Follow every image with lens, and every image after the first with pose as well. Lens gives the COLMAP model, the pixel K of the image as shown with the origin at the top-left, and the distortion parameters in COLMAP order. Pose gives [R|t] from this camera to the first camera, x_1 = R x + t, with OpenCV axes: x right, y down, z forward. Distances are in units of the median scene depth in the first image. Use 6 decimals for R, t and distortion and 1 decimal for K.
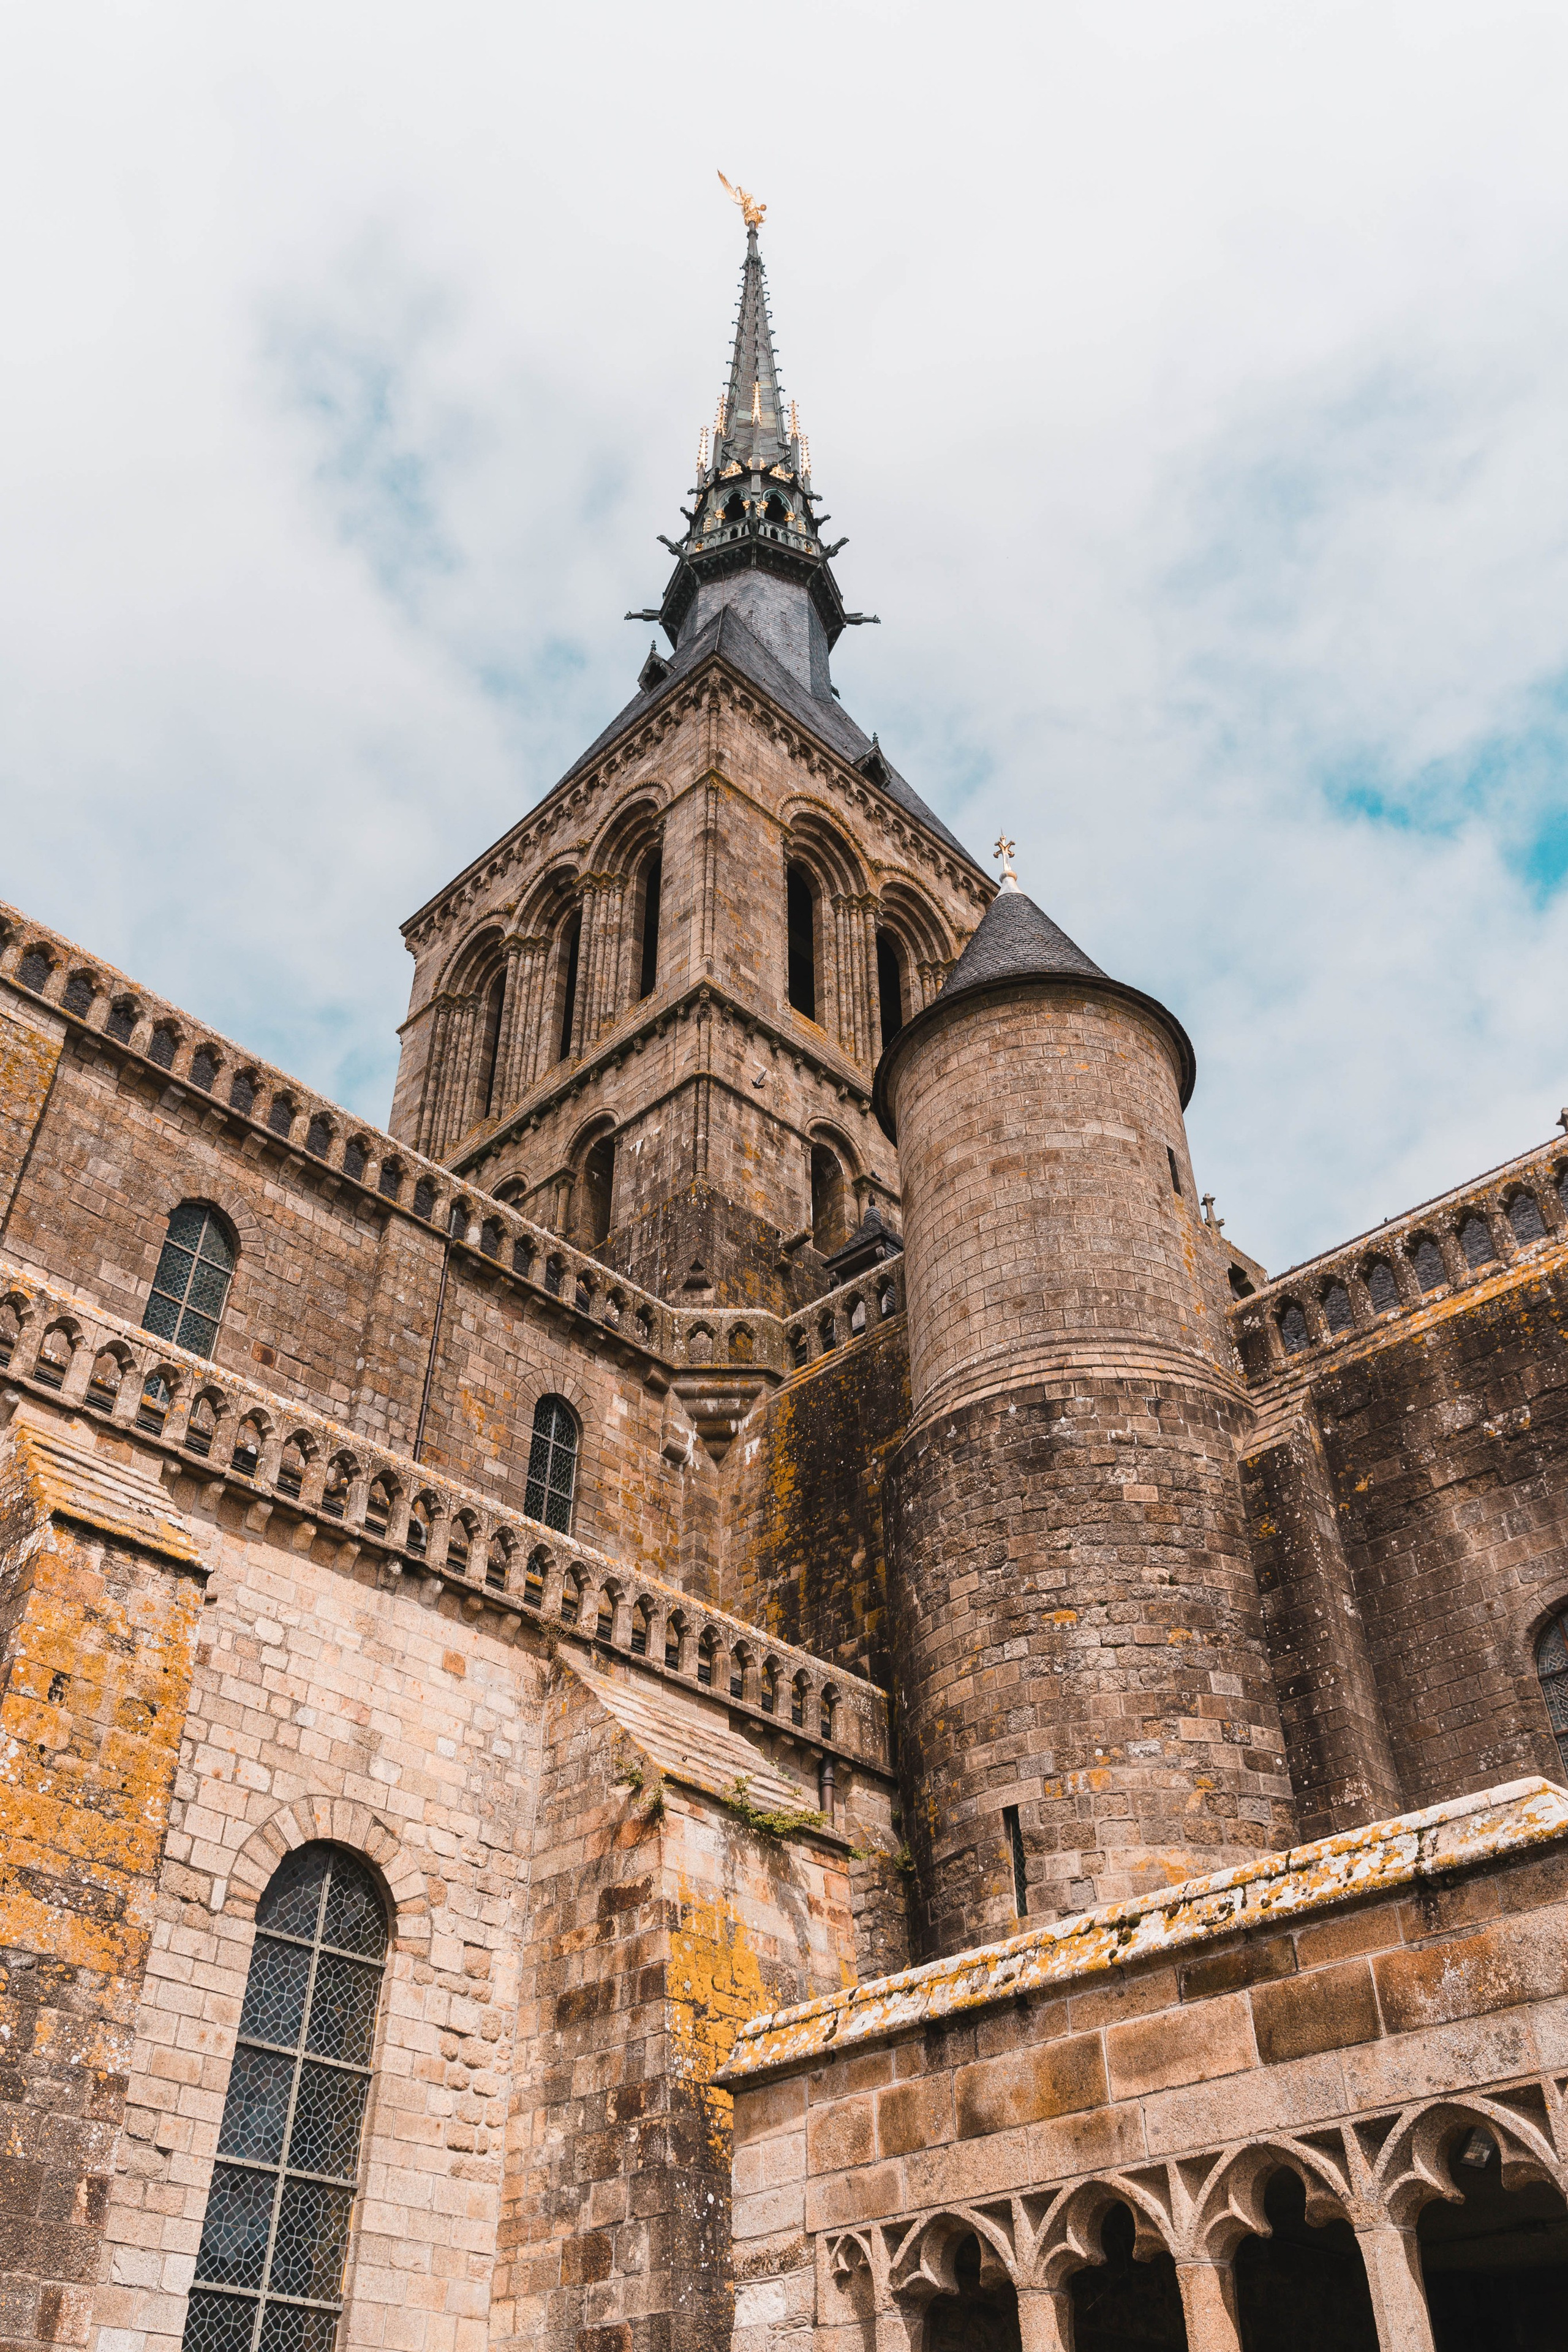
lens RADIAL K [[1864.9, 0, 784.7], [0, 1864.9, 1183.9], [0, 0, 1]] dist [0.001710, 0.001024]
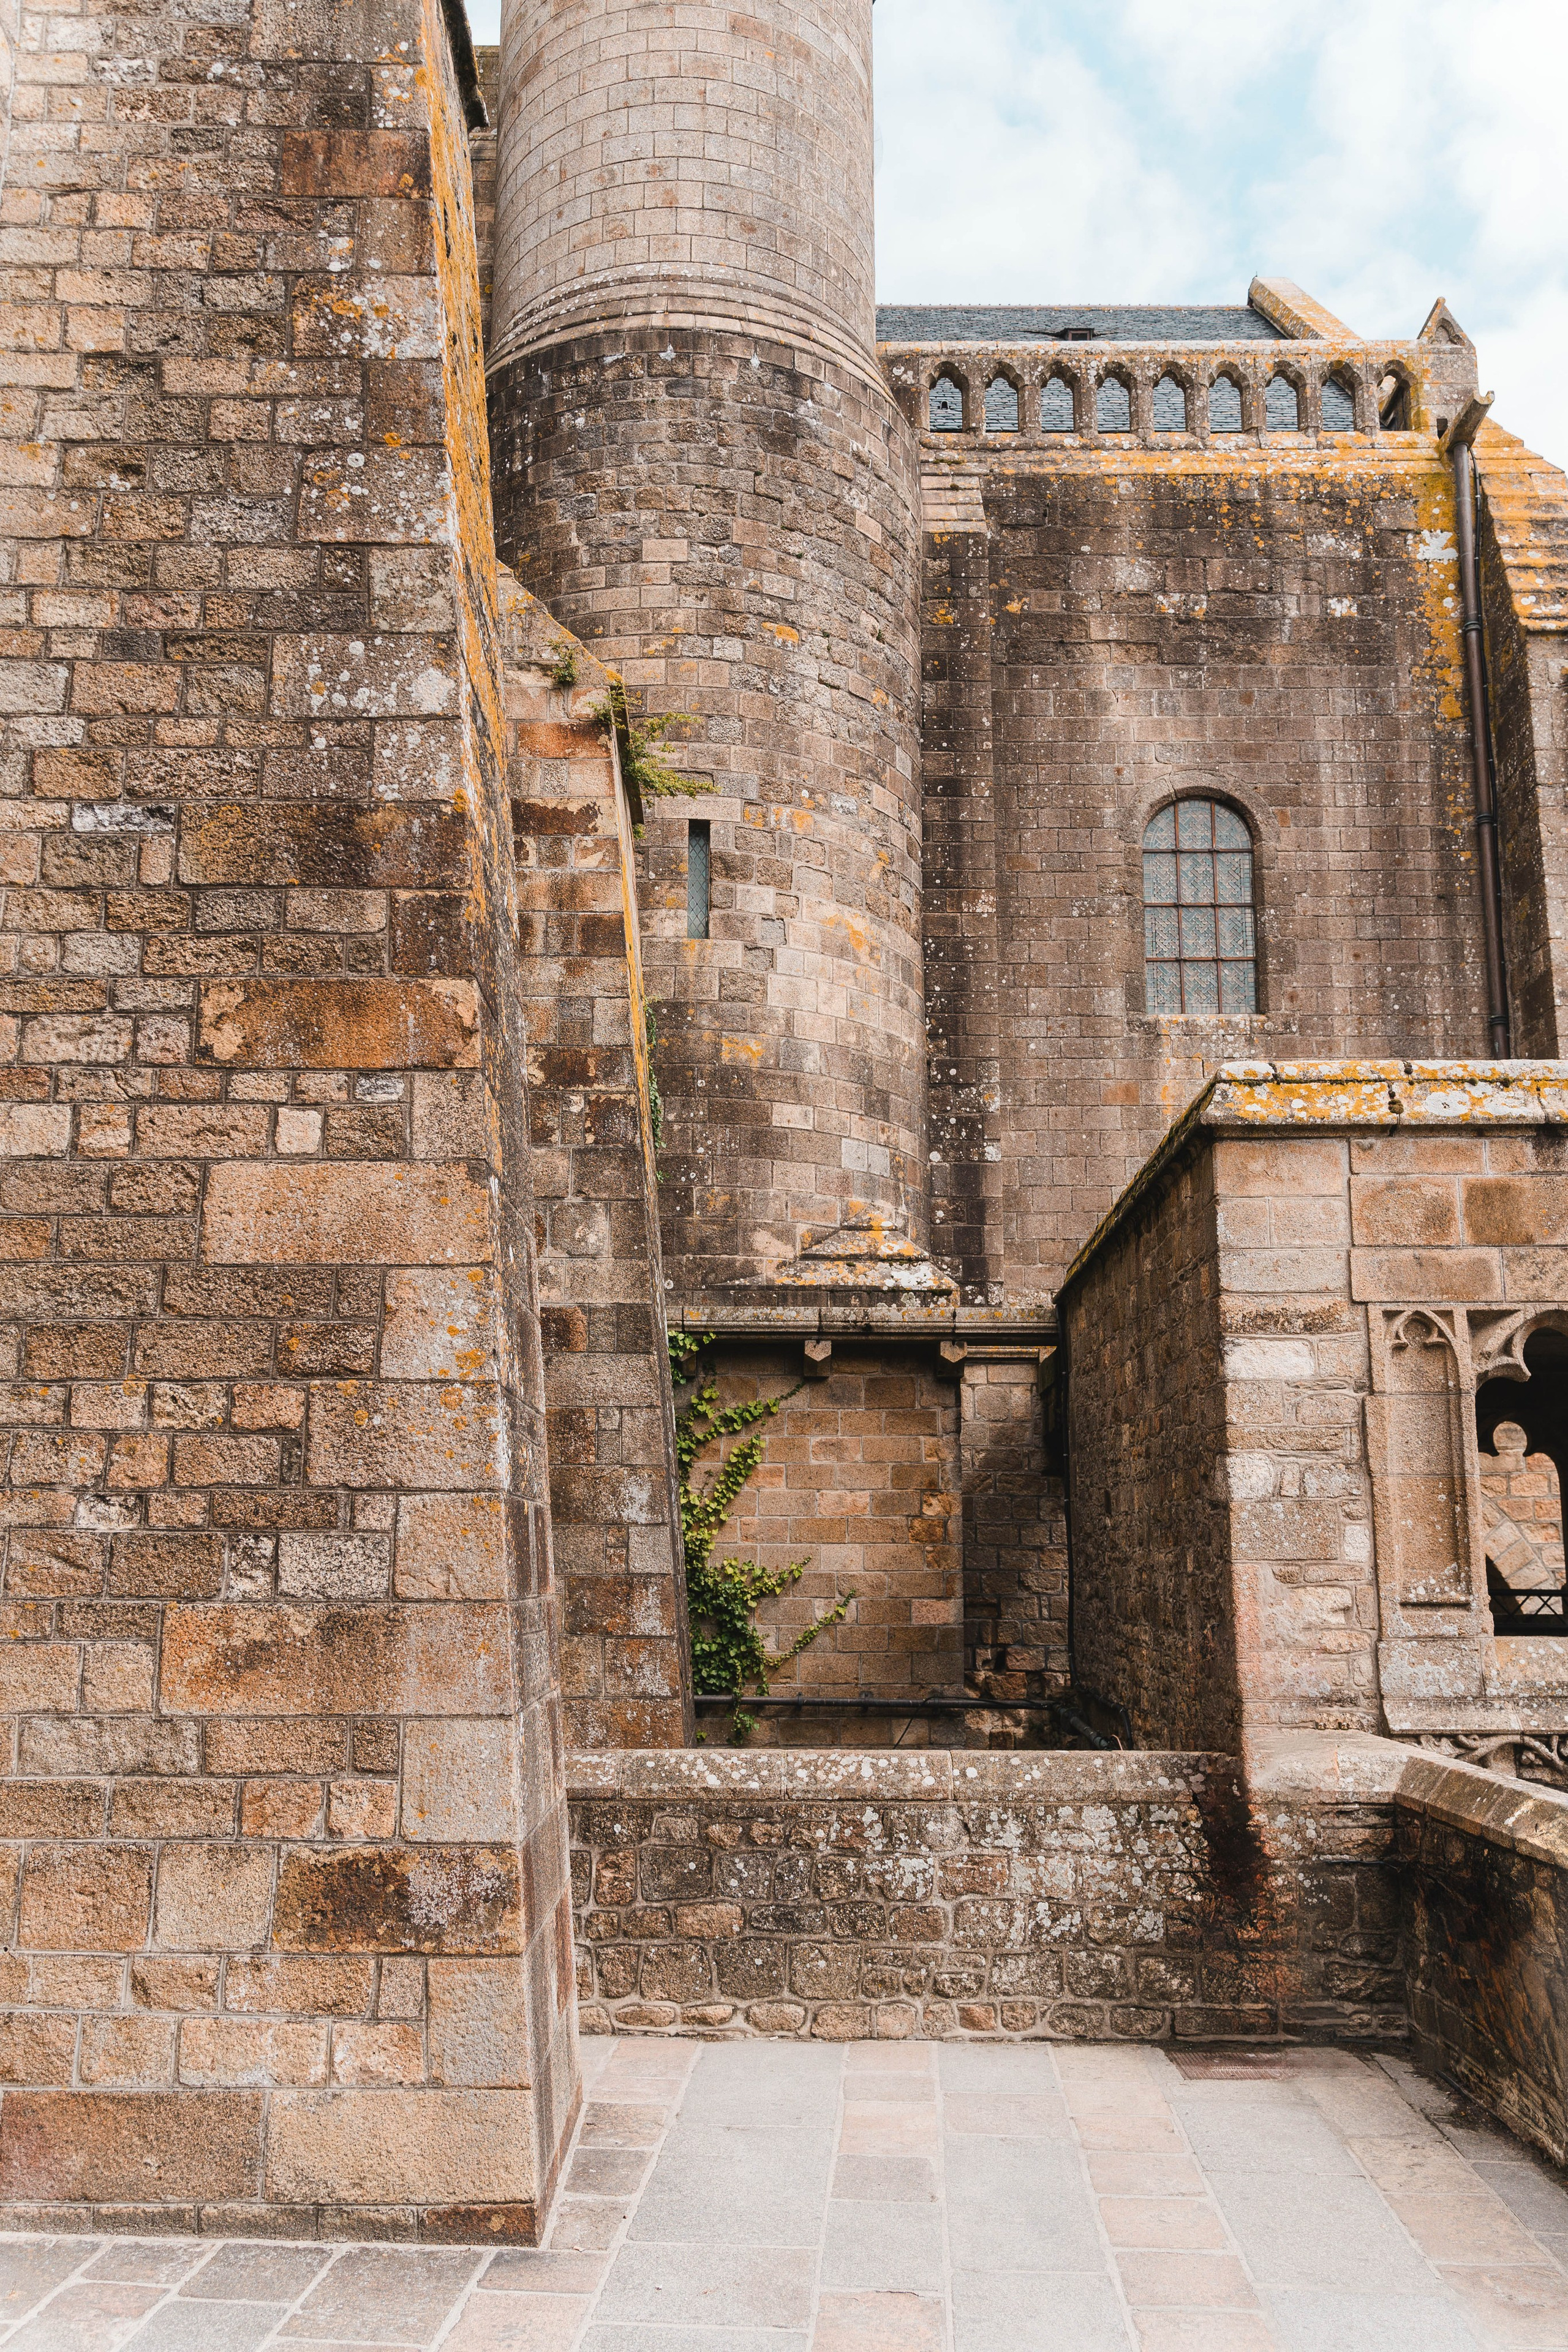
lens RADIAL K [[1864.9, 0, 784.7], [0, 1864.9, 1183.9], [0, 0, 1]] dist [0.001710, 0.001024]
pose [[0.713773, 0.141701, 0.685892, -0.418860], [-0.454245, 0.839073, 0.299362, 0.193233], [-0.533094, -0.525240, 0.663275, 0.302626]]
